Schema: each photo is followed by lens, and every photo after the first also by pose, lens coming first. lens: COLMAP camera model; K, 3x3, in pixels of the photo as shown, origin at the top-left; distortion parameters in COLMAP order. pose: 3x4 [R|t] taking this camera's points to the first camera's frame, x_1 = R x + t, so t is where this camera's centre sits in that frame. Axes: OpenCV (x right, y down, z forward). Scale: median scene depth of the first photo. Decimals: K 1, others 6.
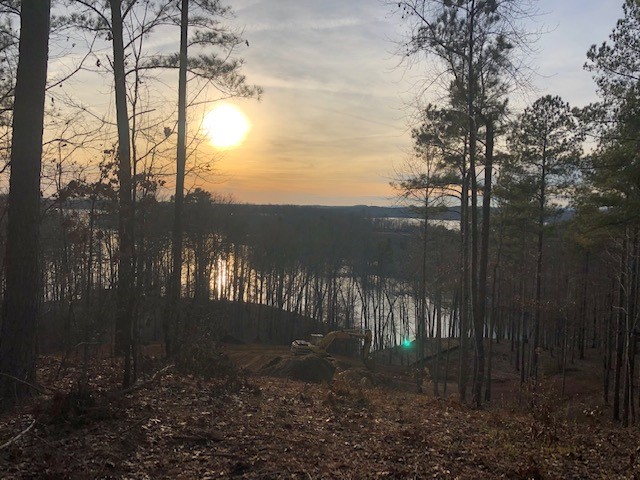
lens RADIAL K [[518.3, 0, 316.4], [0, 518.3, 241.0], [0, 0, 1]] dist [-0.005701, 0.000113]
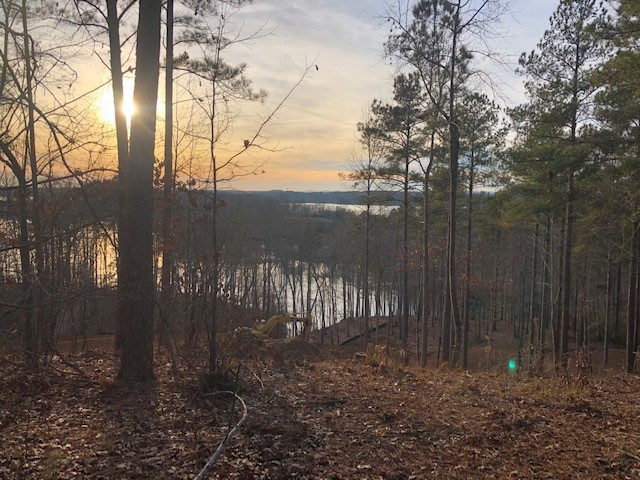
lens RADIAL K [[518.3, 0, 316.4], [0, 518.3, 241.0], [0, 0, 1]] dist [-0.005701, 0.000113]
pose [[0.984416, -0.026095, 0.173907, -0.193975], [0.020945, 0.999288, 0.031384, -0.019187], [-0.174602, -0.027253, 0.984262, -0.076858]]
